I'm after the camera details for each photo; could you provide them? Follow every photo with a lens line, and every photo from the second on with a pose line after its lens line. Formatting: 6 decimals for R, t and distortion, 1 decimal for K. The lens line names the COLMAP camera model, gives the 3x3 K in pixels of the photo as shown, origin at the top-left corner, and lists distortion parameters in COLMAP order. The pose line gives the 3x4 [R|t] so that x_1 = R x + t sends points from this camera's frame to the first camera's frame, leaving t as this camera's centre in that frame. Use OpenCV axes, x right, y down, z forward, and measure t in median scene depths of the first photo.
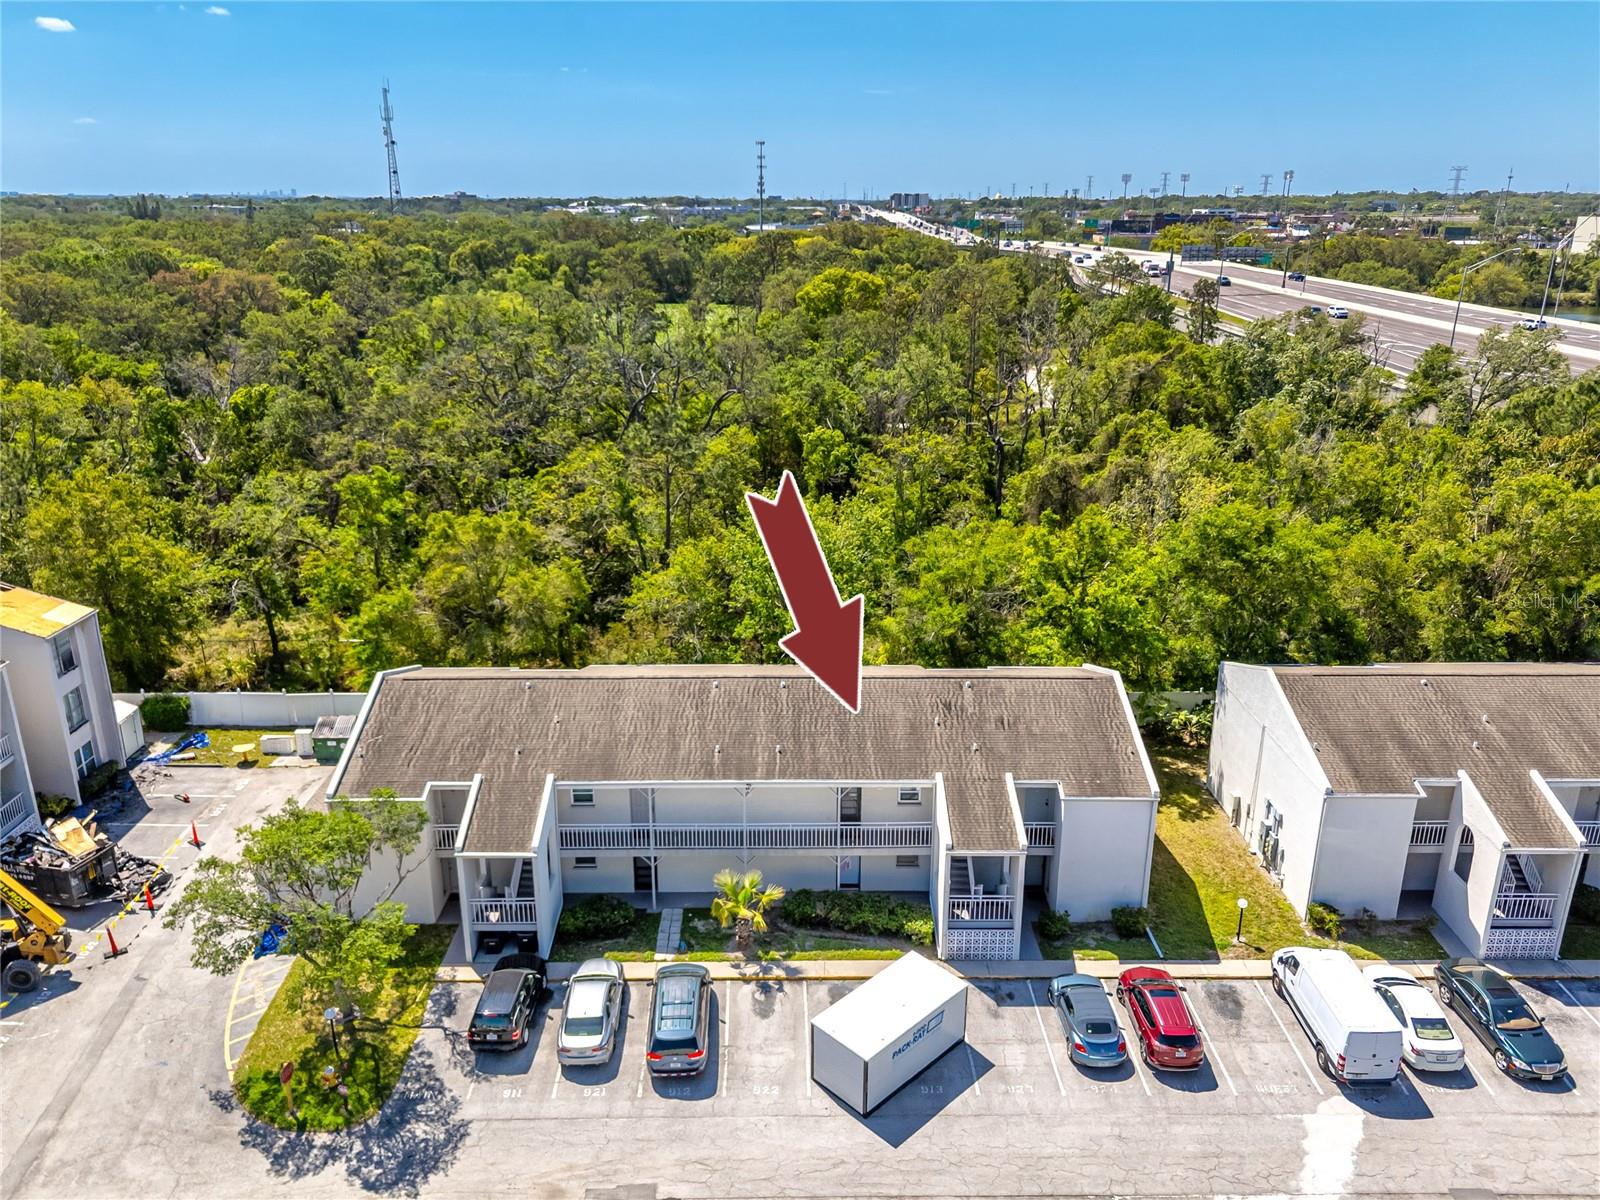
lens RADIAL K [[1180.2, 0, 800.0], [0, 1180.2, 600.0], [0, 0, 1]] dist [0.062424, -0.046400]
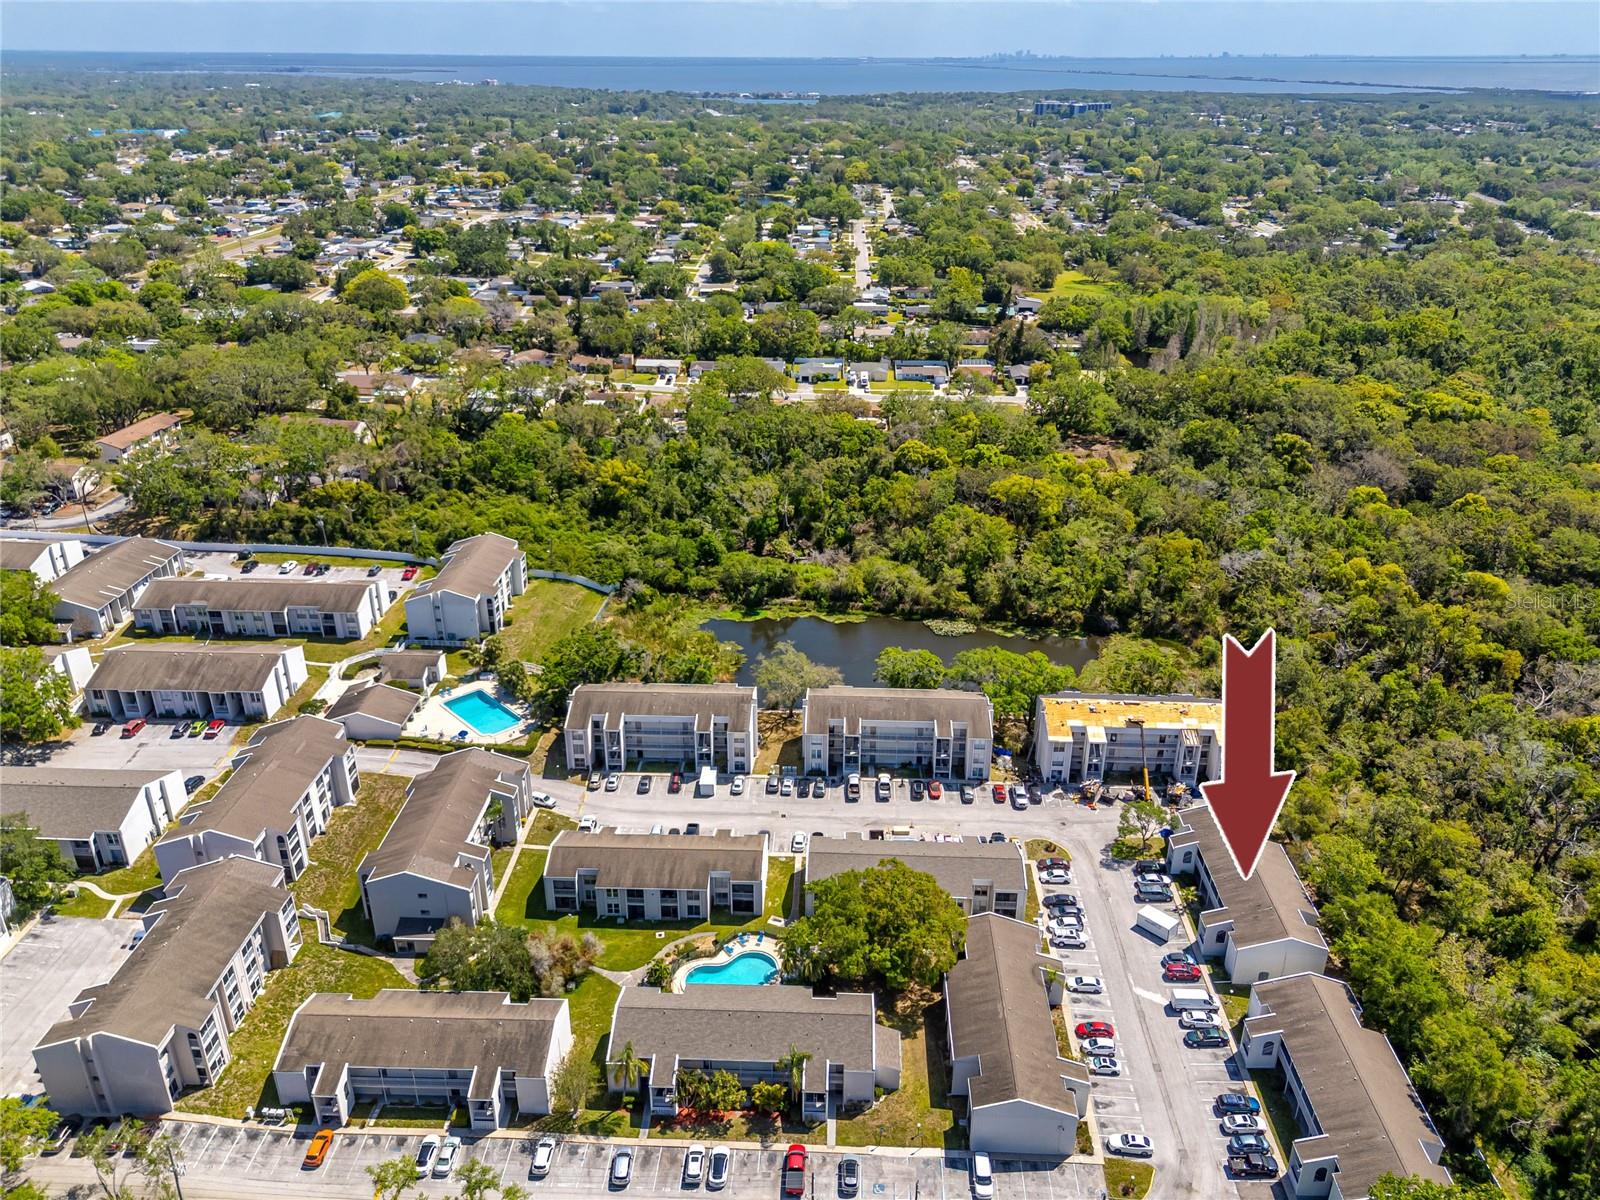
lens RADIAL K [[1180.2, 0, 800.0], [0, 1180.2, 600.0], [0, 0, 1]] dist [0.062424, -0.046400]
pose [[-0.048314, 0.418160, -0.907088, 3.234450], [-0.324207, 0.852412, 0.410223, -1.800896], [0.944752, 0.313903, 0.094386, -0.909360]]
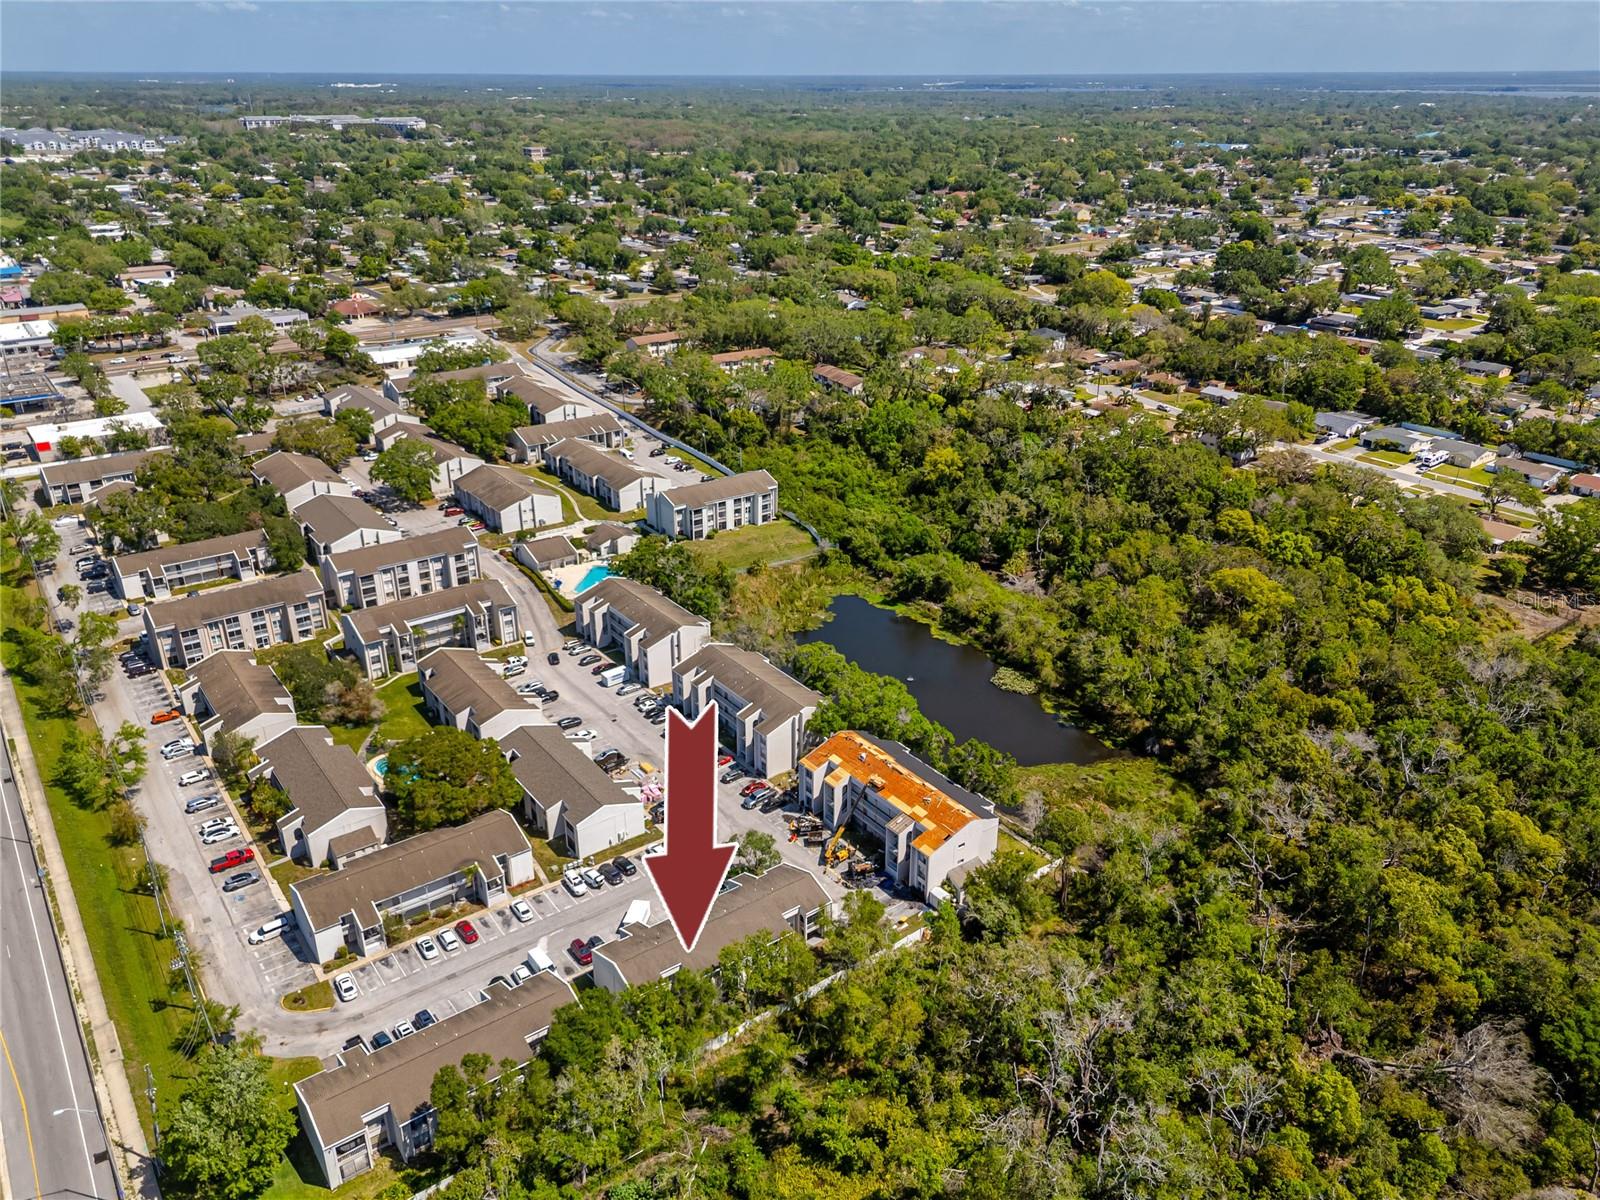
lens RADIAL K [[1180.2, 0, 800.0], [0, 1180.2, 600.0], [0, 0, 1]] dist [0.062424, -0.046400]
pose [[-0.810302, 0.236111, -0.536342, 1.498601], [-0.190943, 0.758914, 0.622567, -3.036549], [0.554032, 0.606878, -0.569866, 2.831905]]
